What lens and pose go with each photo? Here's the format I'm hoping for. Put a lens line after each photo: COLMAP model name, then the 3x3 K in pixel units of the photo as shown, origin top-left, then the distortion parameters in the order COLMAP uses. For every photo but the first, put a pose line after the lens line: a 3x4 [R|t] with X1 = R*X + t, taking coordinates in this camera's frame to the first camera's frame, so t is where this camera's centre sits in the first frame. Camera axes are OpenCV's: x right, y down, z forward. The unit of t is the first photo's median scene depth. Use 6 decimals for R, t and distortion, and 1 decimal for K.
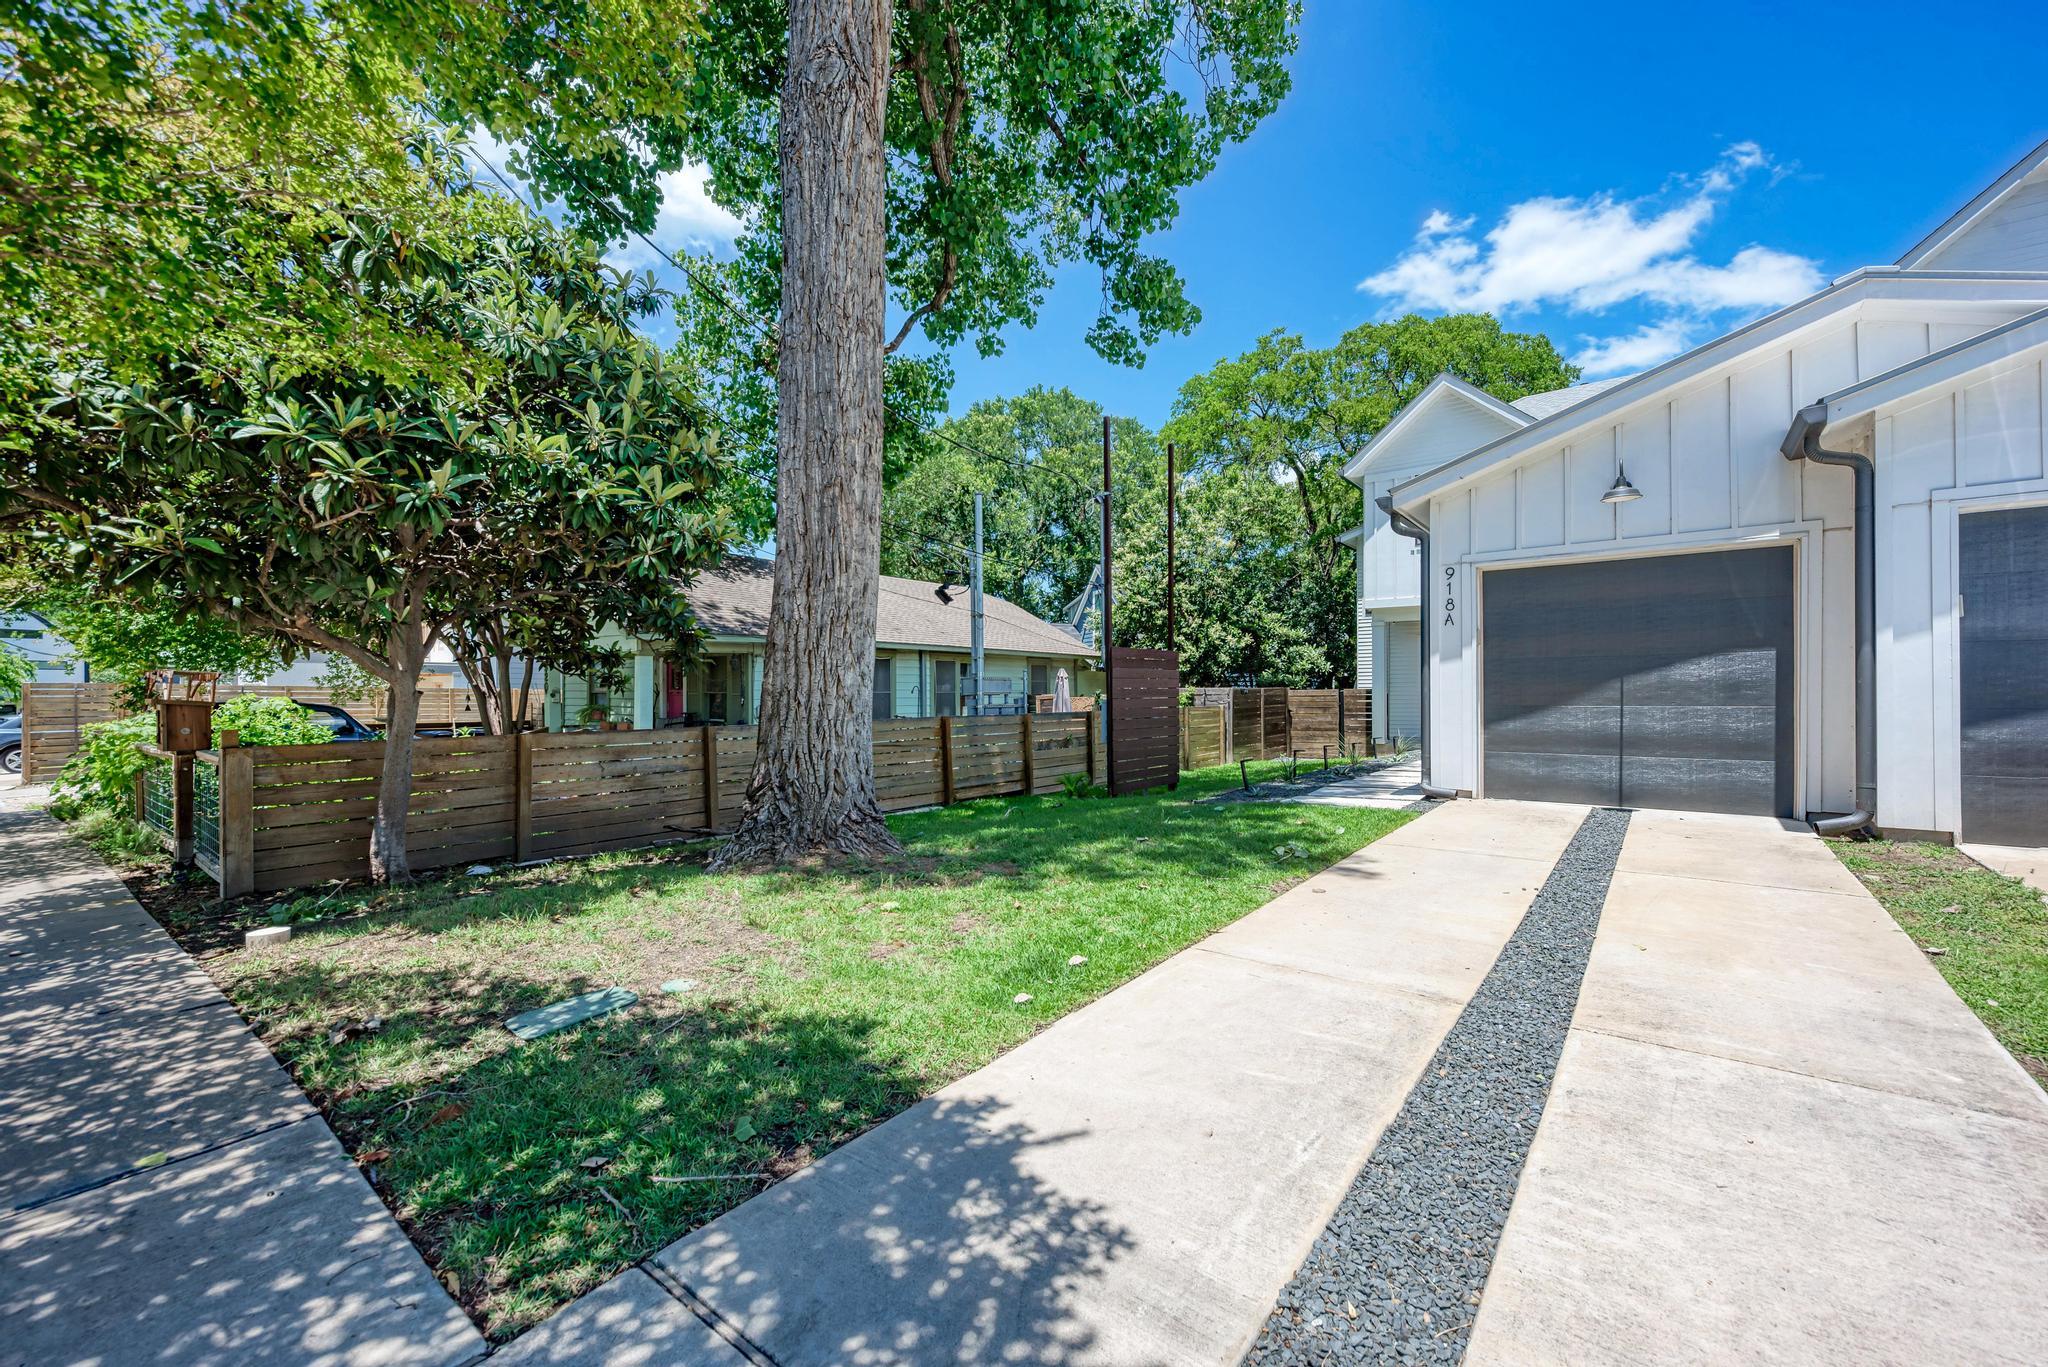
lens RADIAL K [[821.2, 0, 1024.0], [0, 821.2, 683.5], [0, 0, 1]] dist [-0.000169, -0.000107]
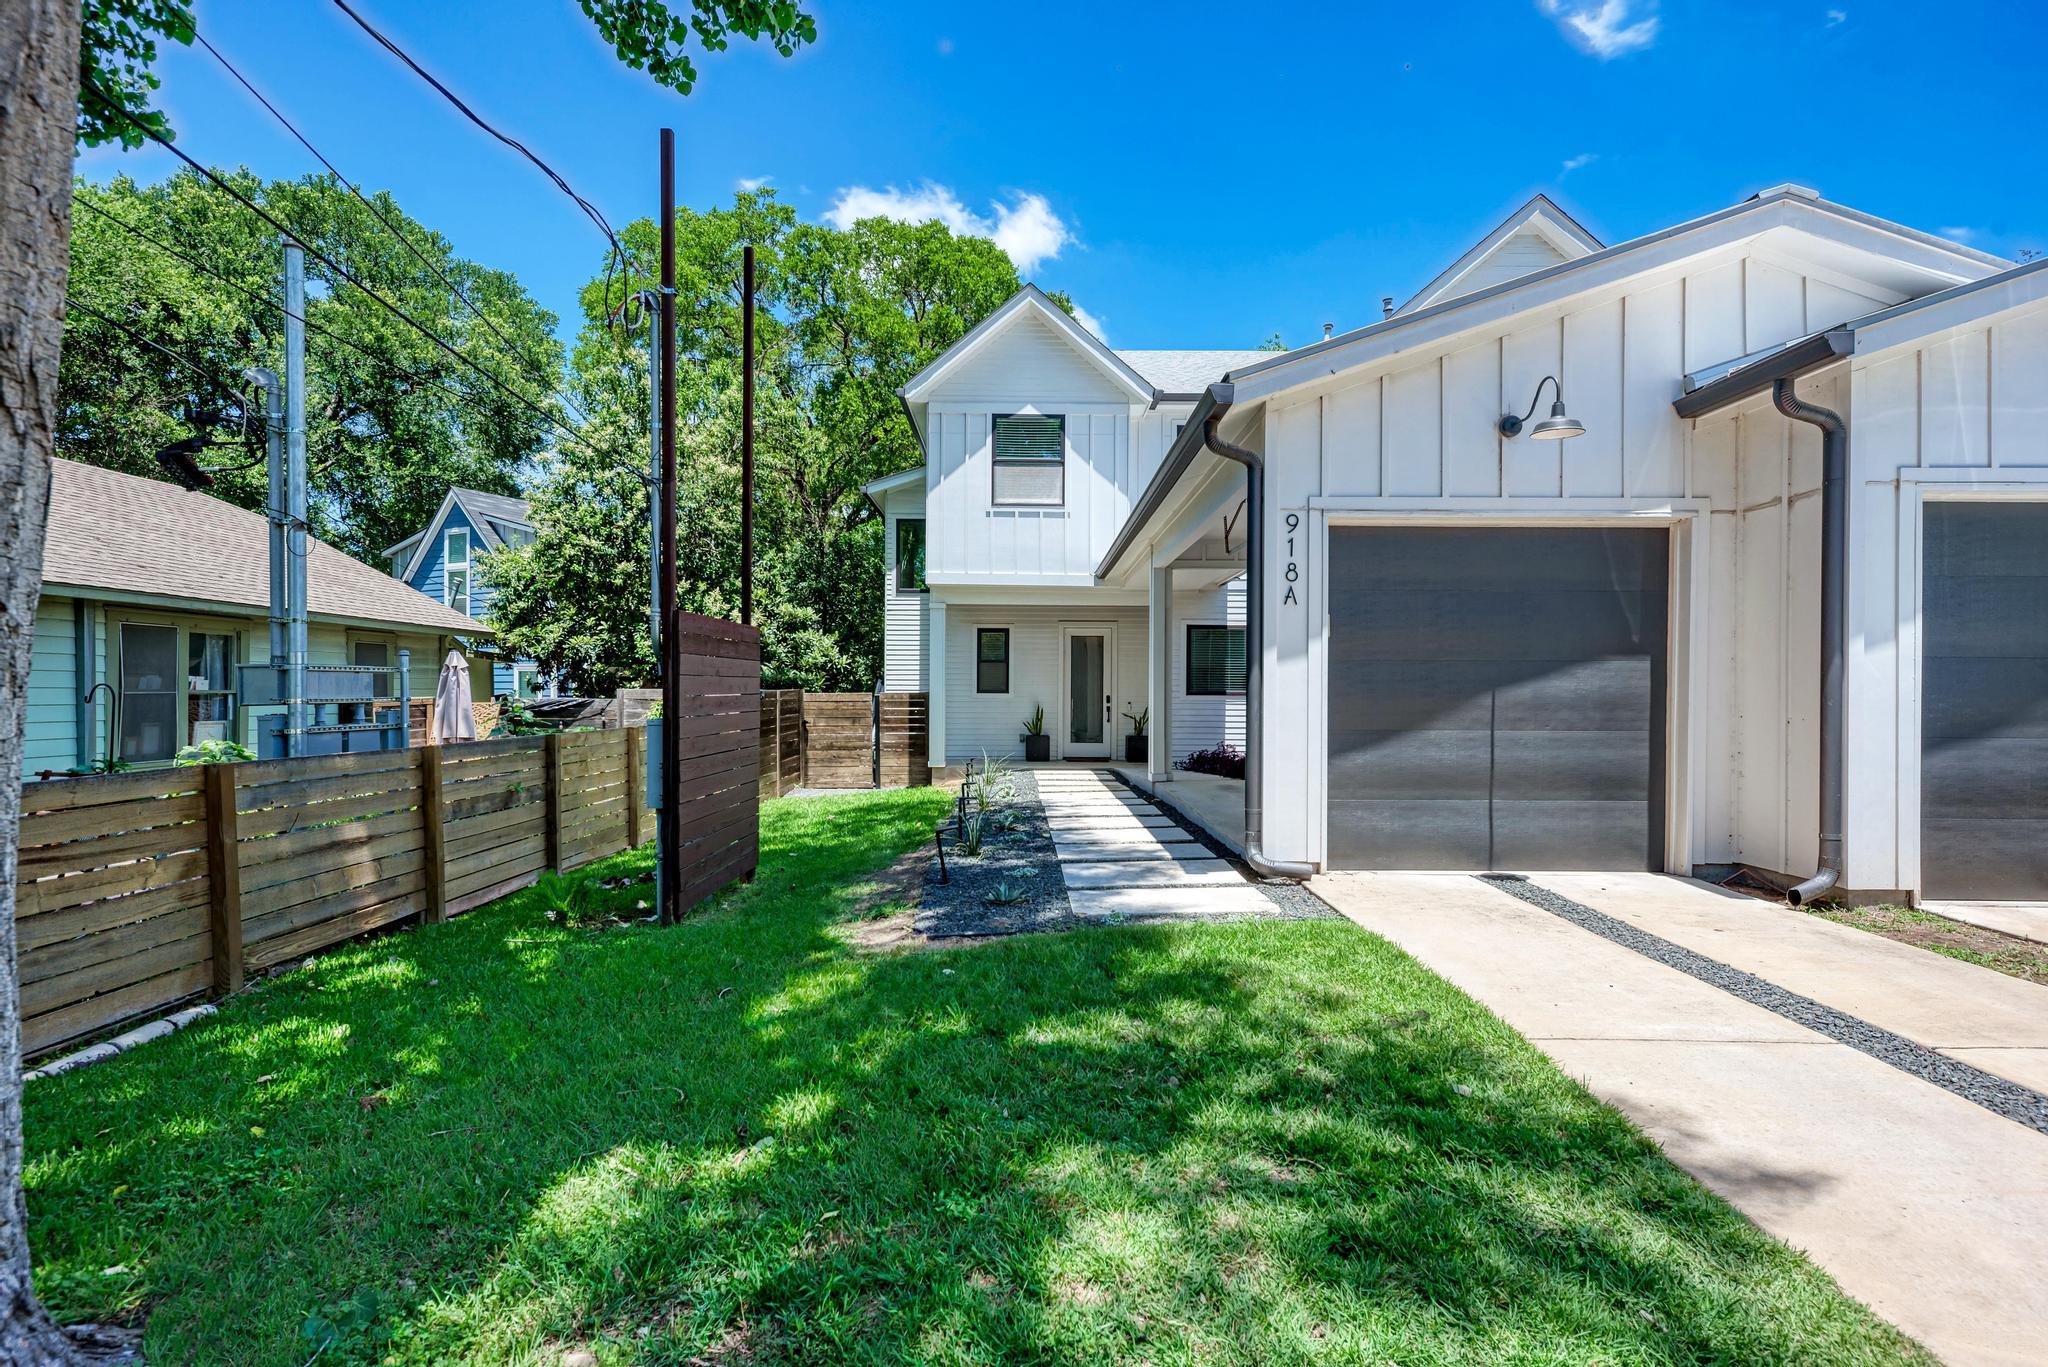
lens RADIAL K [[974.9, 0, 1026.0], [0, 974.9, 694.6], [0, 0, 1]] dist [0.009388, 0.000579]
pose [[0.784349, 0.007698, 0.620272, -0.097870], [-0.017598, 0.999797, 0.009844, -0.004362], [-0.620070, -0.018637, 0.784325, 0.462327]]
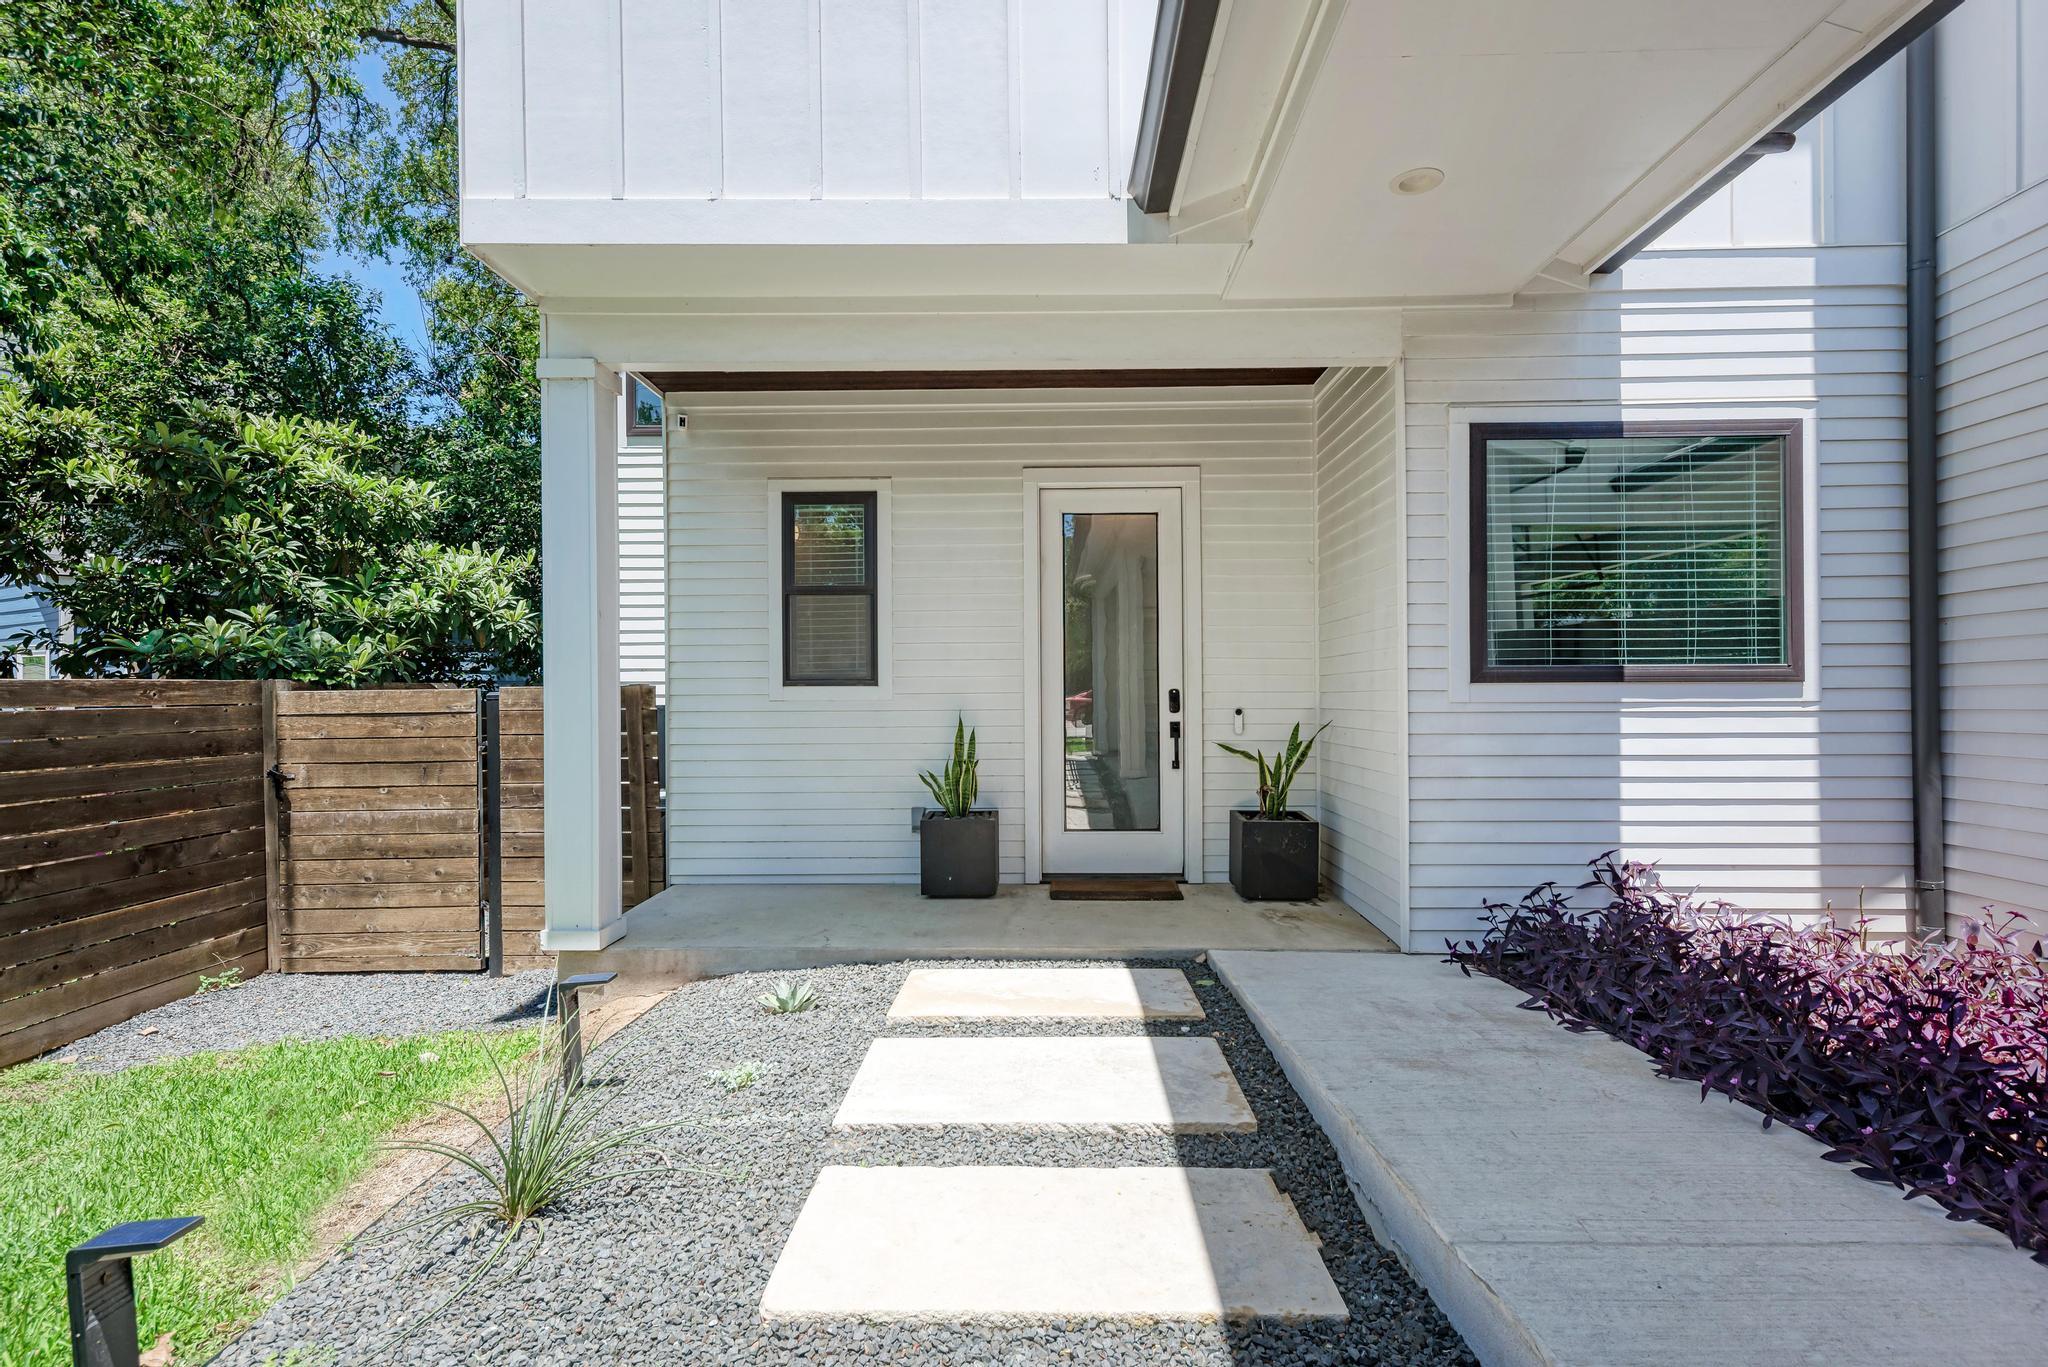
lens RADIAL K [[991.1, 0, 1024.0], [0, 991.1, 683.5], [0, 0, 1]] dist [0.003365, 0.000777]
pose [[0.804450, 0.003420, 0.594010, 0.672191], [-0.006428, 0.999975, 0.002948, 0.007019], [-0.593985, -0.006190, 0.804452, 1.312856]]
